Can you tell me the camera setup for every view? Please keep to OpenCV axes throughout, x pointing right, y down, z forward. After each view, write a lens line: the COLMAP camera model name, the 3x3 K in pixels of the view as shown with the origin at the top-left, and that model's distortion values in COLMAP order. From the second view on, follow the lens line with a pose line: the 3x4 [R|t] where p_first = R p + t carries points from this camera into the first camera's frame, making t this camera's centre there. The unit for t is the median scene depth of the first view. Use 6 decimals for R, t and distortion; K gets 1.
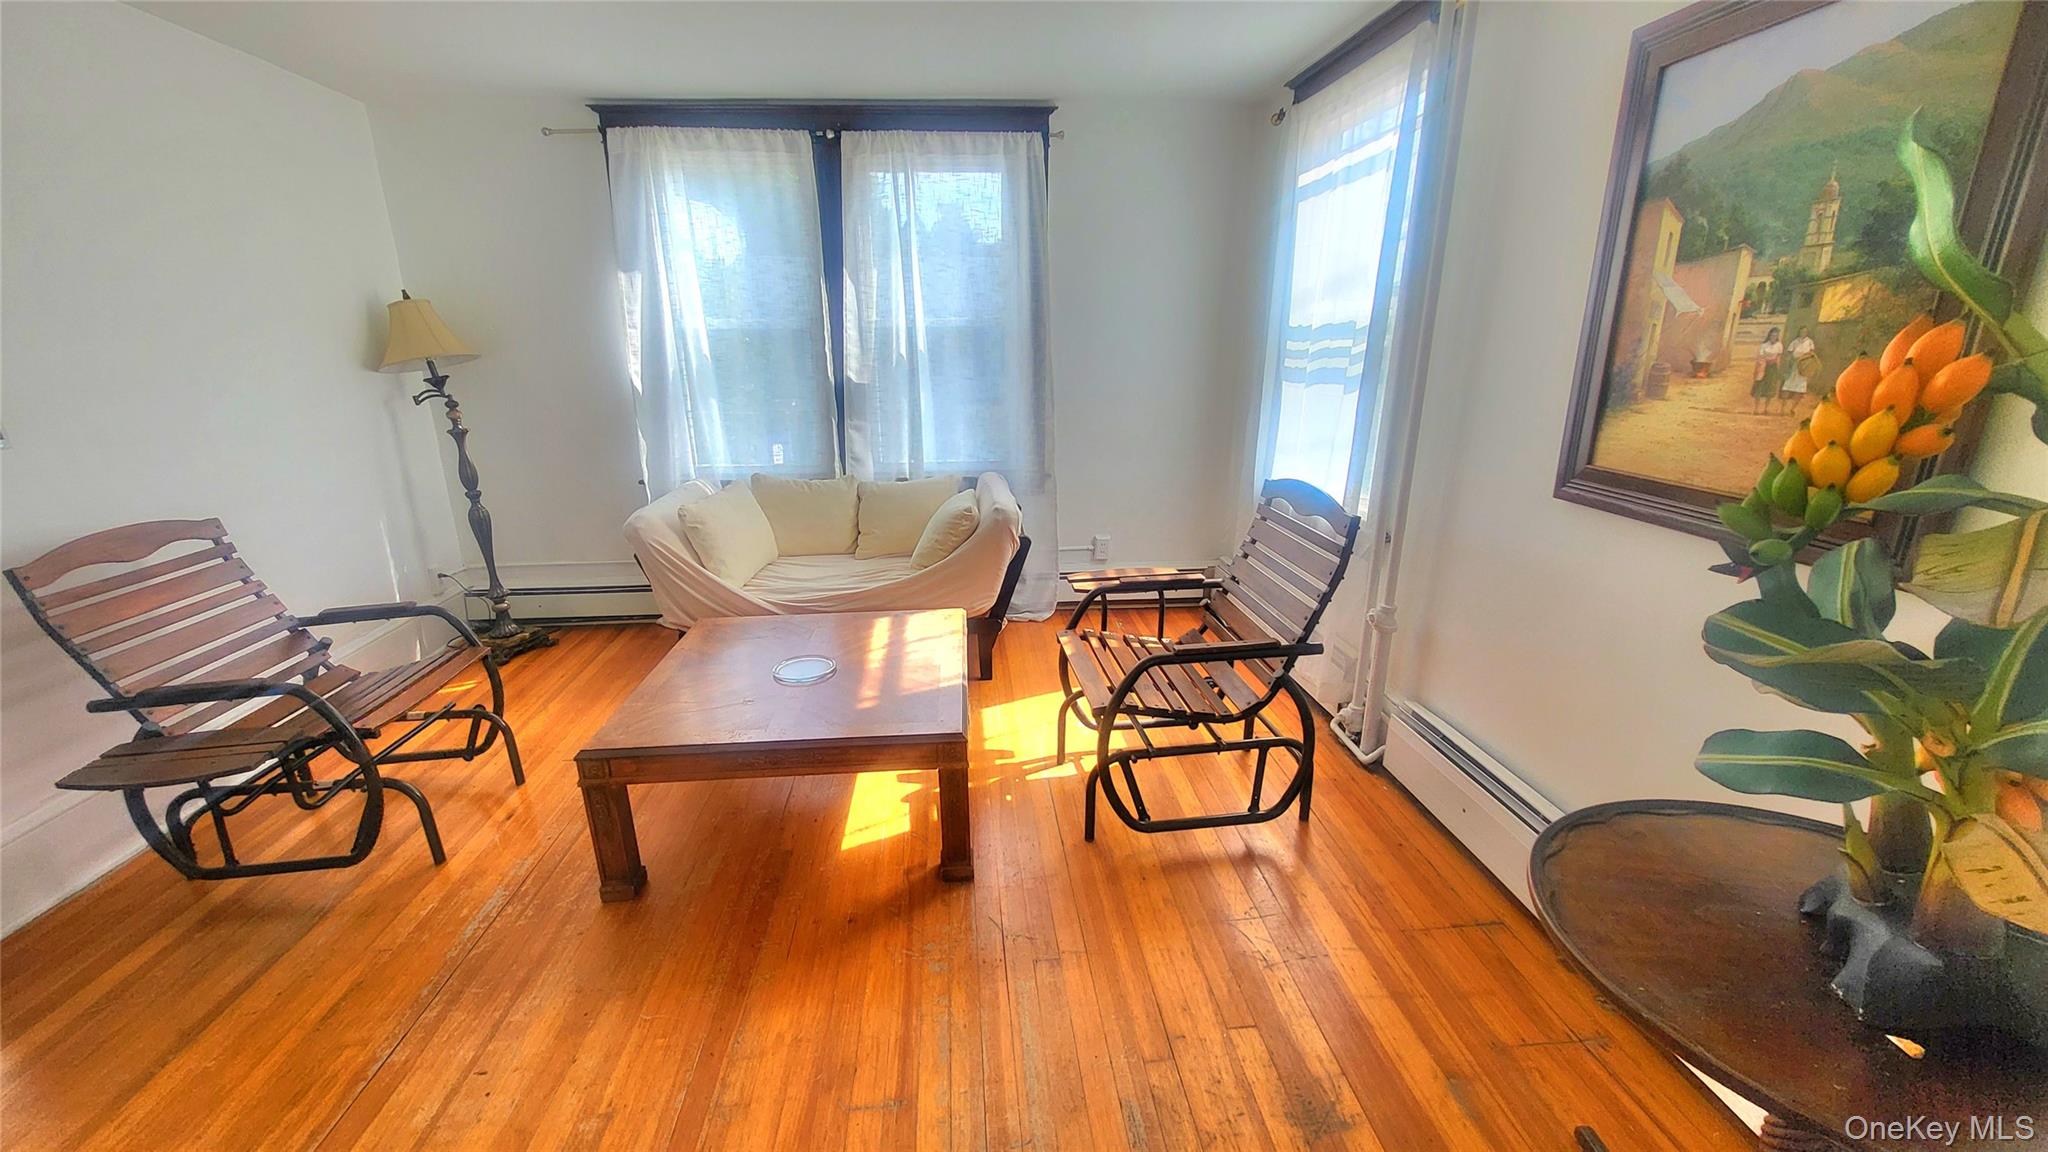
lens RADIAL K [[812.7, 0, 1019.6], [0, 812.7, 577.8], [0, 0, 1]] dist [0.002294, -0.000005]
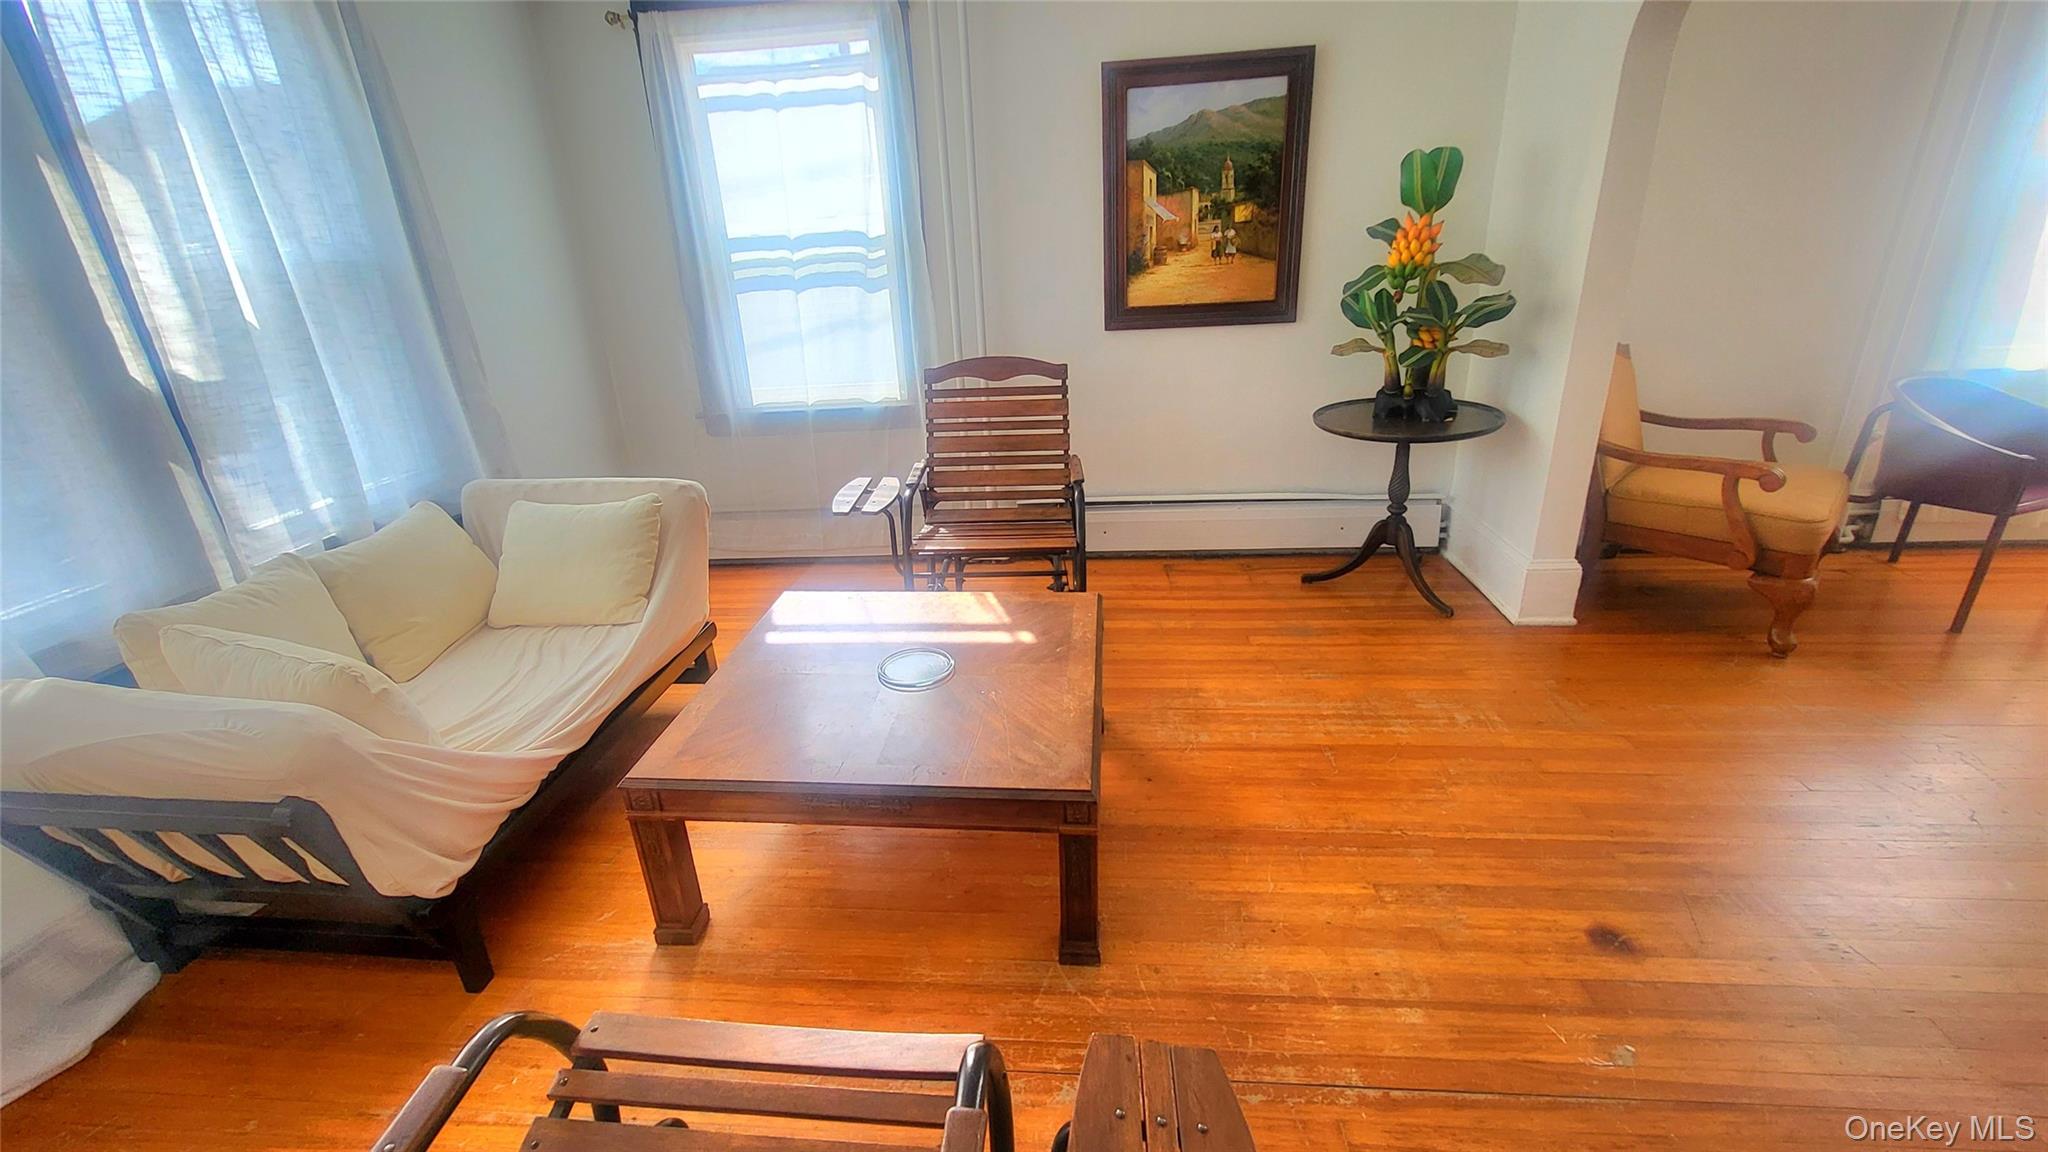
lens RADIAL K [[855.0, 0, 1017.3], [0, 855.0, 578.5], [0, 0, 1]] dist [0.003296, -0.001447]
pose [[0.170257, -0.372231, 0.912391, -1.366296], [0.329594, 0.894092, 0.303261, -0.267098], [-0.928644, 0.249086, 0.274911, 0.886157]]
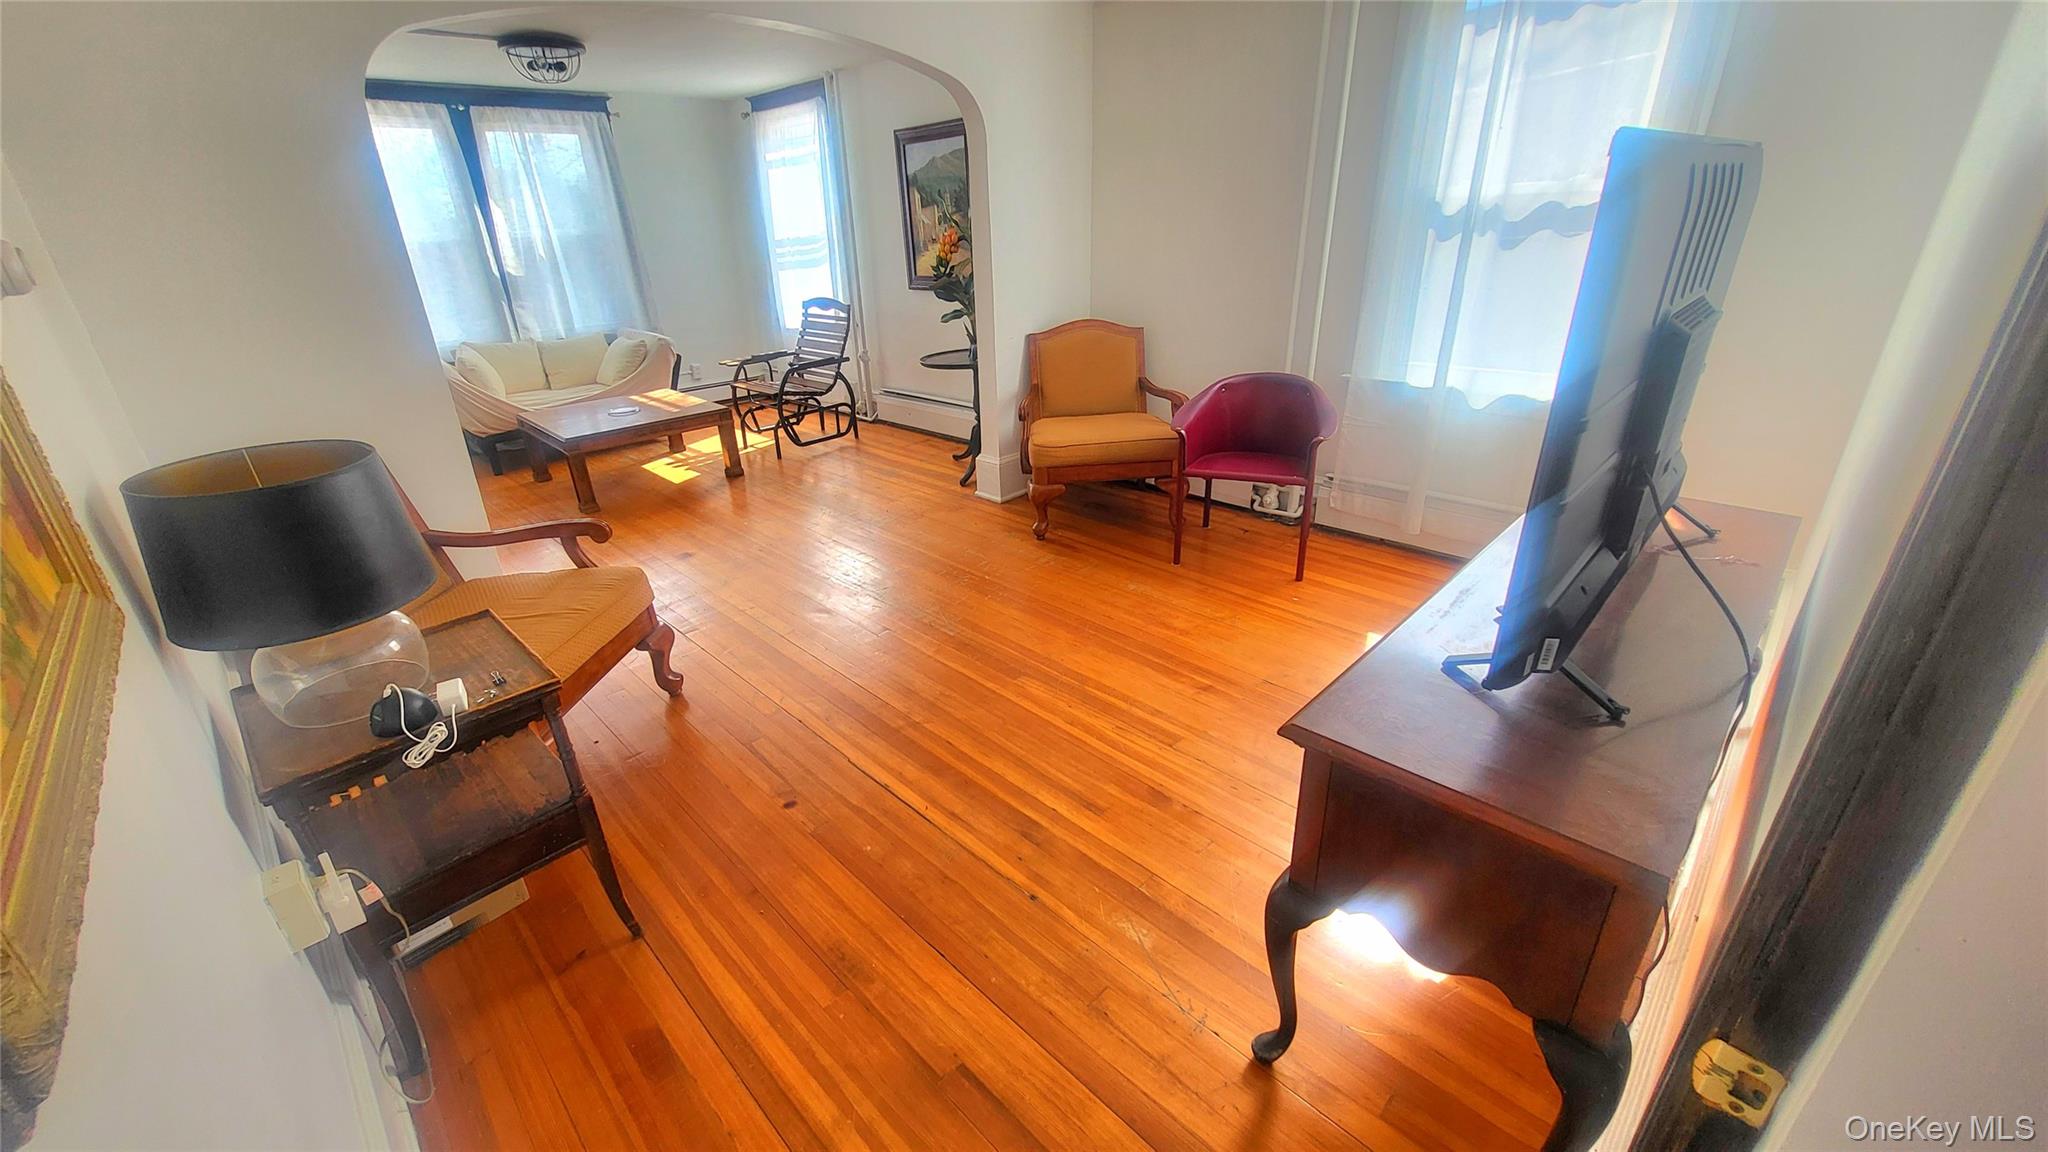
lens RADIAL K [[812.7, 0, 1028.7], [0, 812.7, 583.4], [0, 0, 1]] dist [0.002294, -0.000005]
pose [[0.763509, -0.279283, 0.582284, -1.101371], [0.211948, 0.960076, 0.182573, 0.517220], [-0.610026, -0.015982, 0.792220, -1.735956]]
